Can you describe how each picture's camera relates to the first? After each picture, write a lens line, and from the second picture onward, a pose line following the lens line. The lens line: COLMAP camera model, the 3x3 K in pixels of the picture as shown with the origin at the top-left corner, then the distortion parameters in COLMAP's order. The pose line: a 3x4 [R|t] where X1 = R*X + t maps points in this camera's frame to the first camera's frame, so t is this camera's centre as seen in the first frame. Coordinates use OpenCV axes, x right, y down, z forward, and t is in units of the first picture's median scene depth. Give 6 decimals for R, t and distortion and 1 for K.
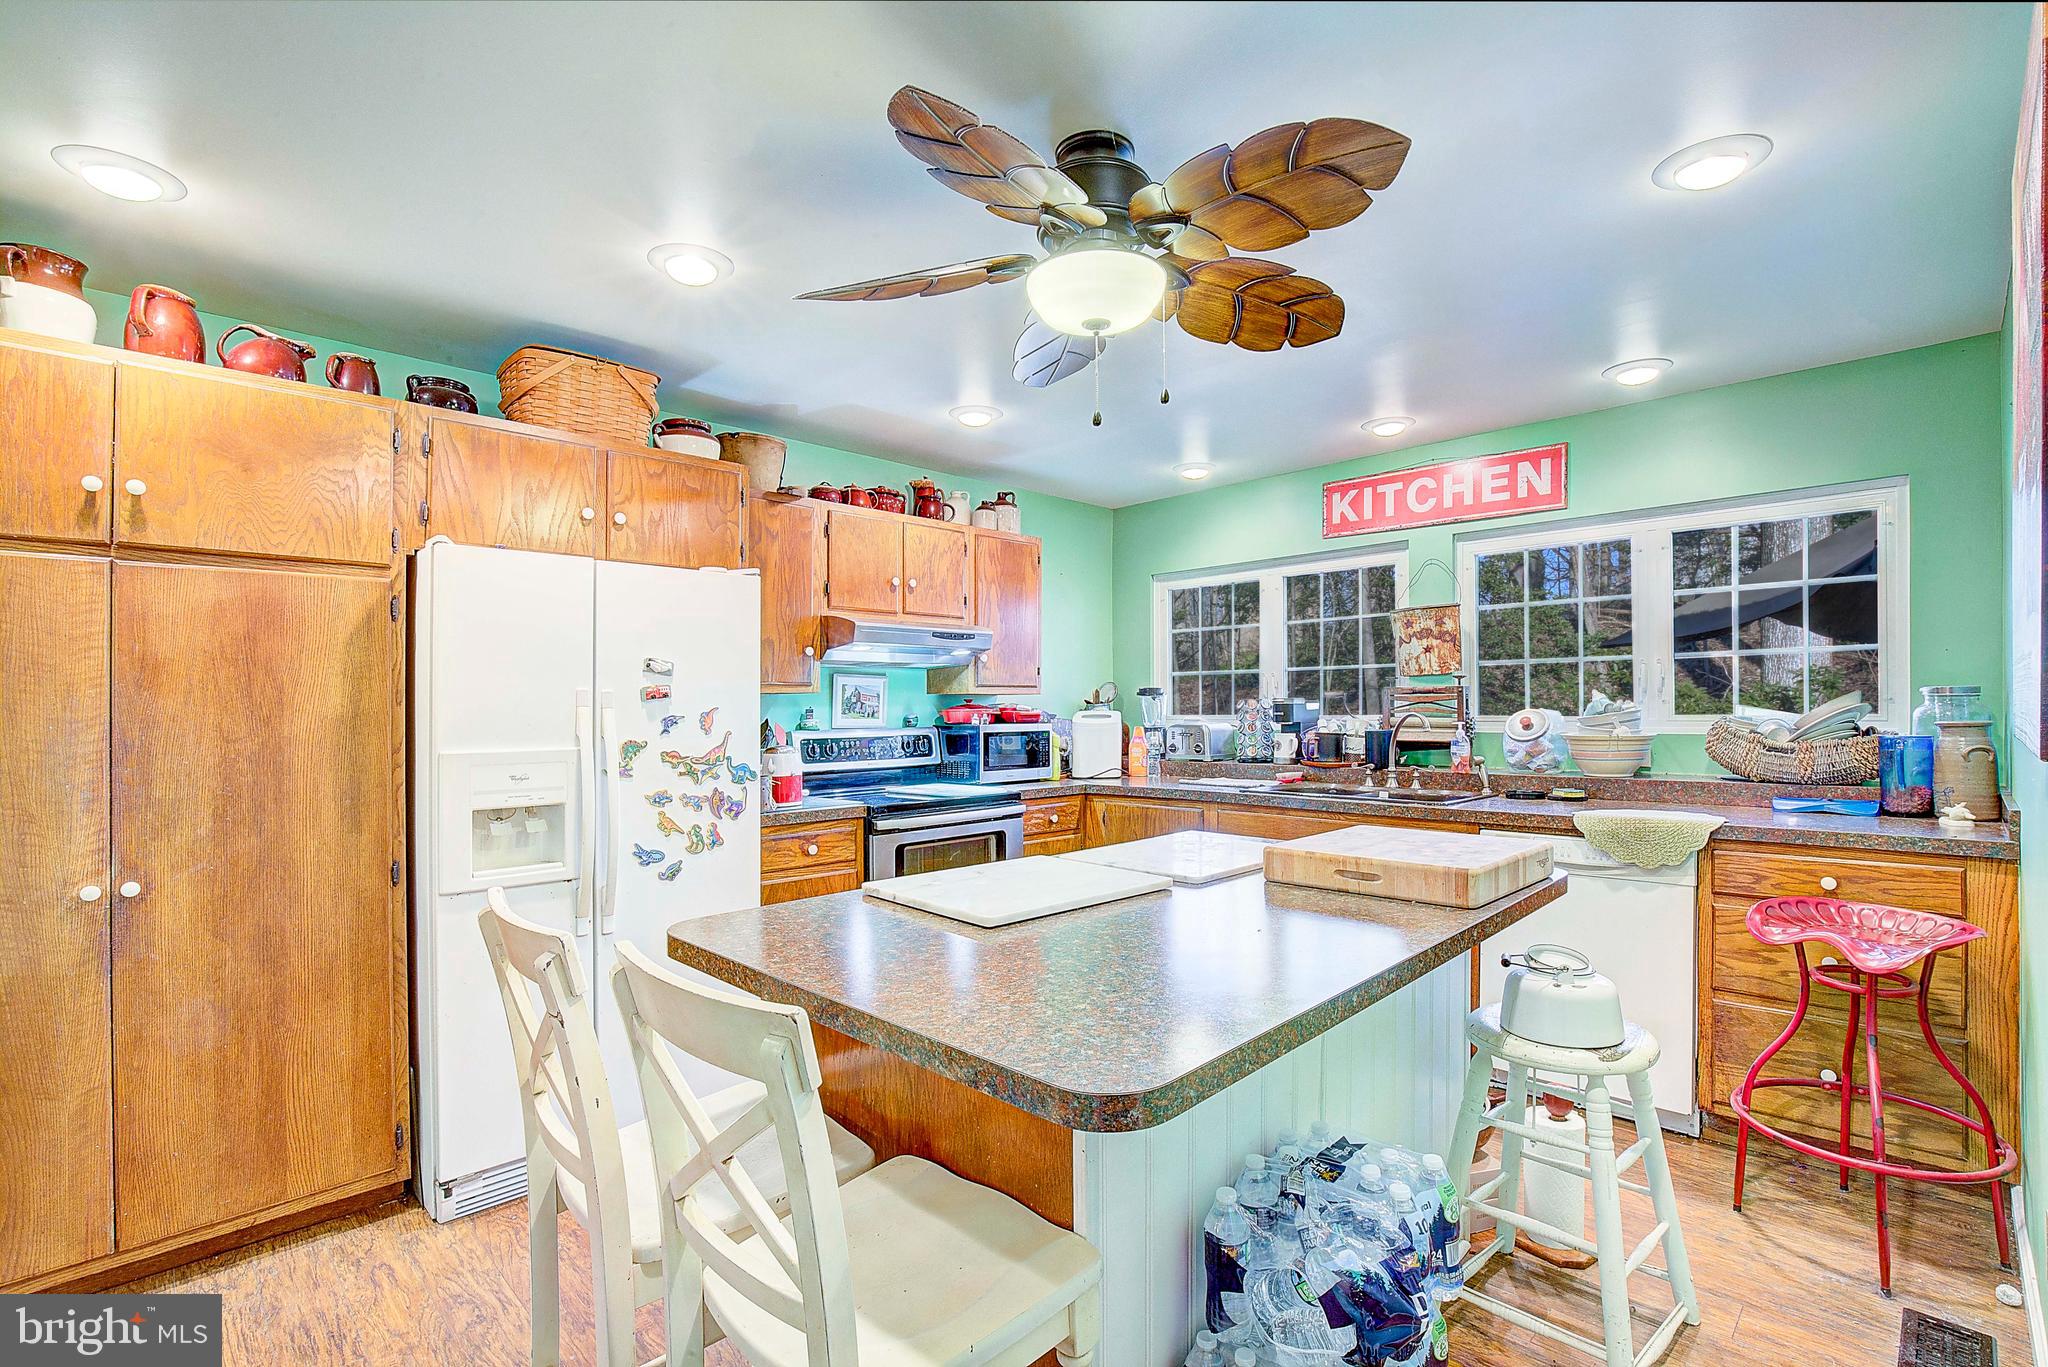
lens RADIAL K [[916.7, 0, 1024.0], [0, 916.7, 683.5], [0, 0, 1]] dist [-0.023310, 0.000140]
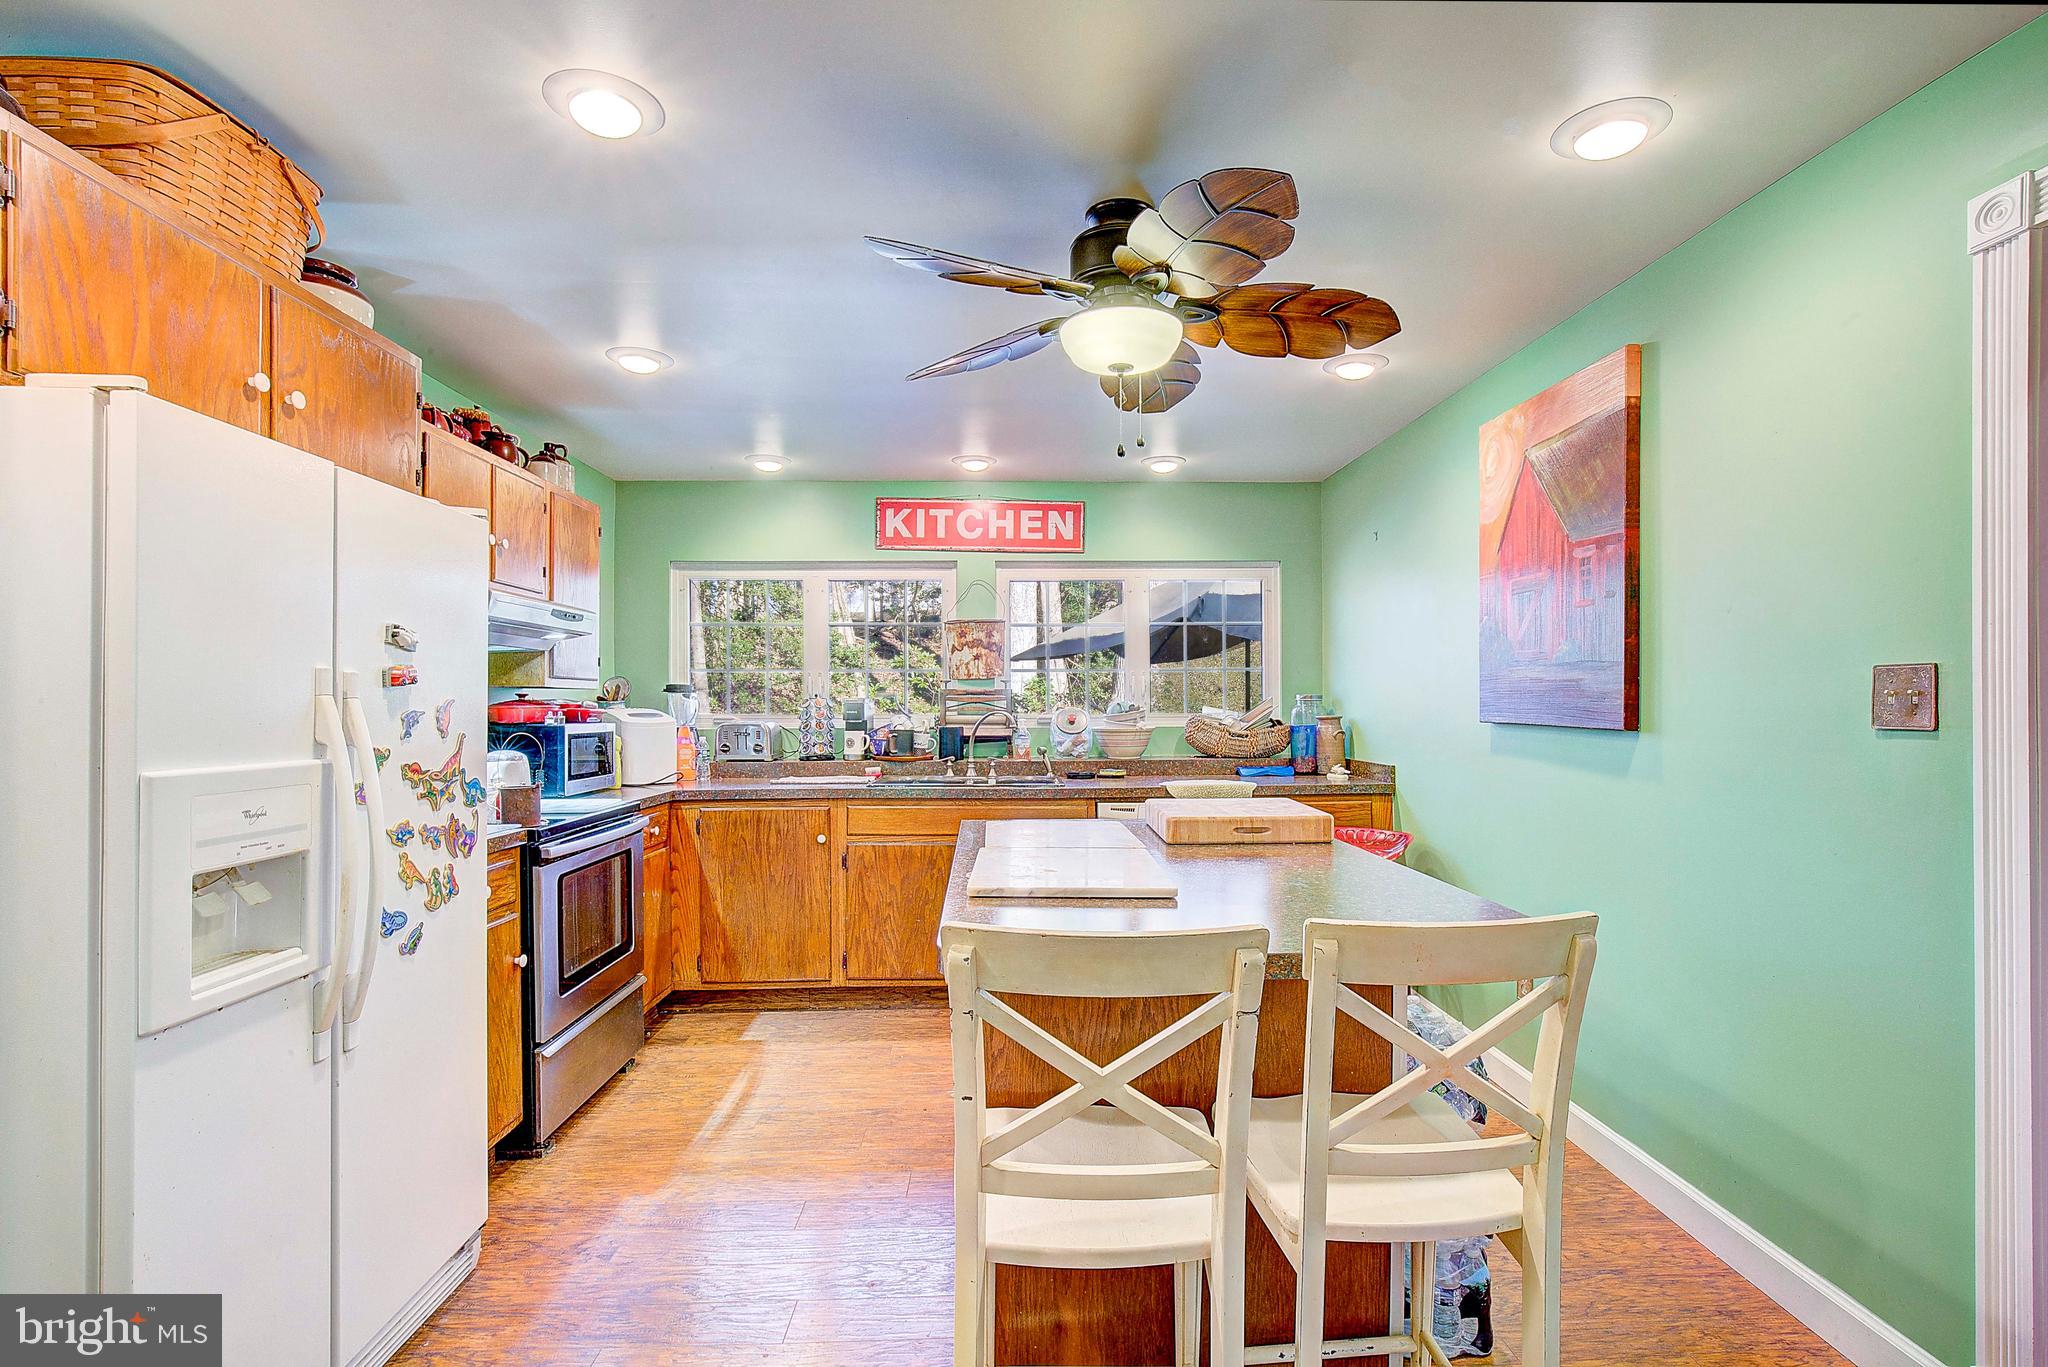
lens RADIAL K [[932.9, 0, 1024.0], [0, 932.9, 683.5], [0, 0, 1]] dist [-0.017523, 0.000091]
pose [[0.692455, 0.023507, 0.721078, -0.451680], [-0.022782, 0.999683, -0.010712, 0.009311], [-0.721101, -0.009010, 0.692771, 0.155729]]
